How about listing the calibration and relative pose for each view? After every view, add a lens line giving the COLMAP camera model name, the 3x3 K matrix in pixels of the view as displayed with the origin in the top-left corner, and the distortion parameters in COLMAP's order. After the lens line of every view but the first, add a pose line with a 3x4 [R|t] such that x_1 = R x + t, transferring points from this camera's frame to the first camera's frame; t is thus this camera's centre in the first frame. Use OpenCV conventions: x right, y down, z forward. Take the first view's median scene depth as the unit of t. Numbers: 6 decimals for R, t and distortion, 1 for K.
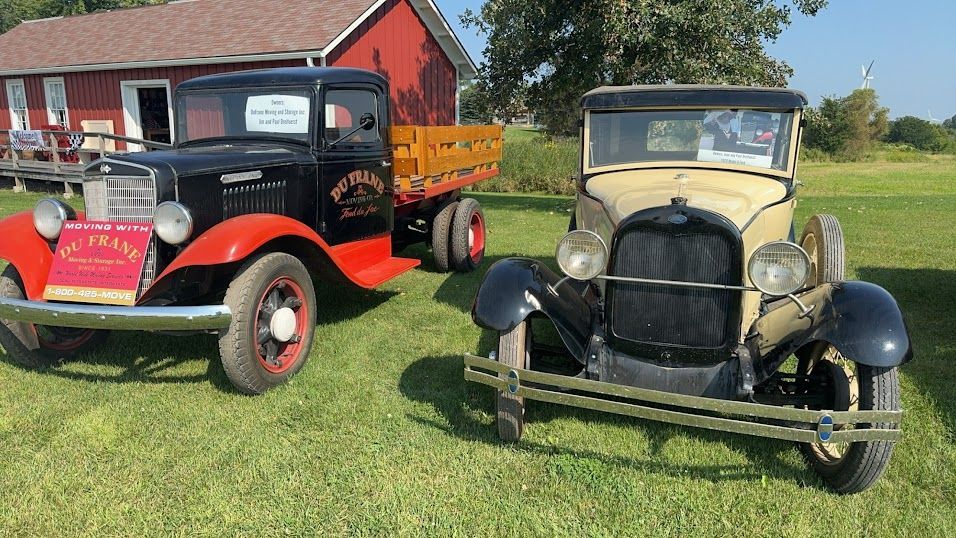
lens RADIAL K [[682.8, 0, 475.9], [0, 682.8, 295.8], [0, 0, 1]] dist [0.051014, -0.061029]
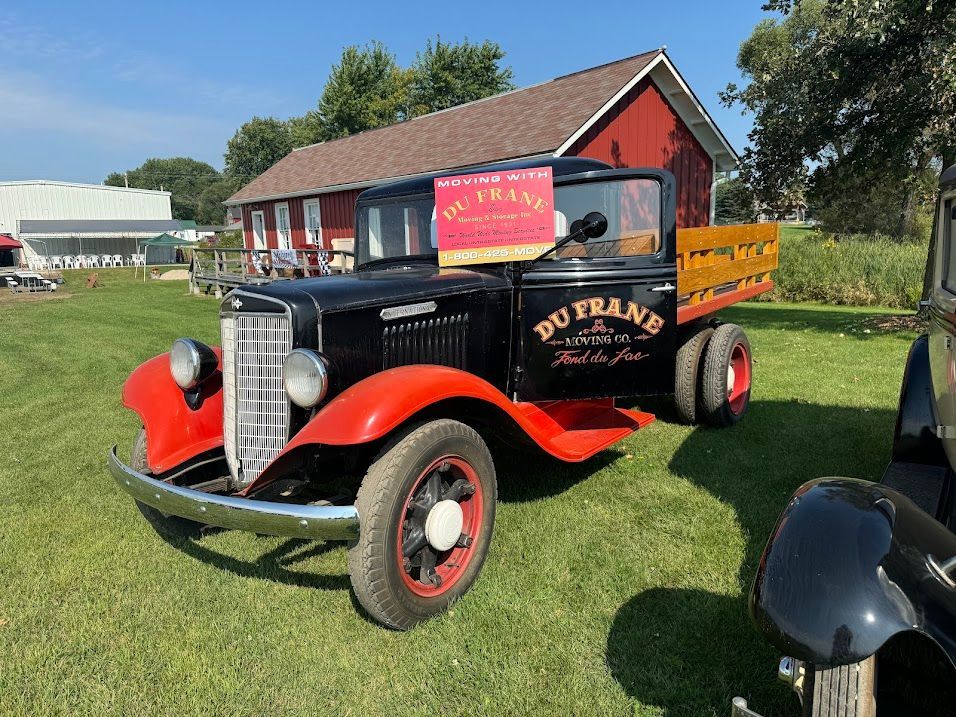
lens RADIAL K [[674.7, 0, 476.0], [0, 674.7, 372.2], [0, 0, 1]] dist [0.217401, -0.434252]
pose [[0.940913, 0.028775, -0.337423, -0.019784], [-0.042650, 0.998519, -0.033780, -0.074680], [0.335951, 0.046175, 0.940747, 0.297273]]
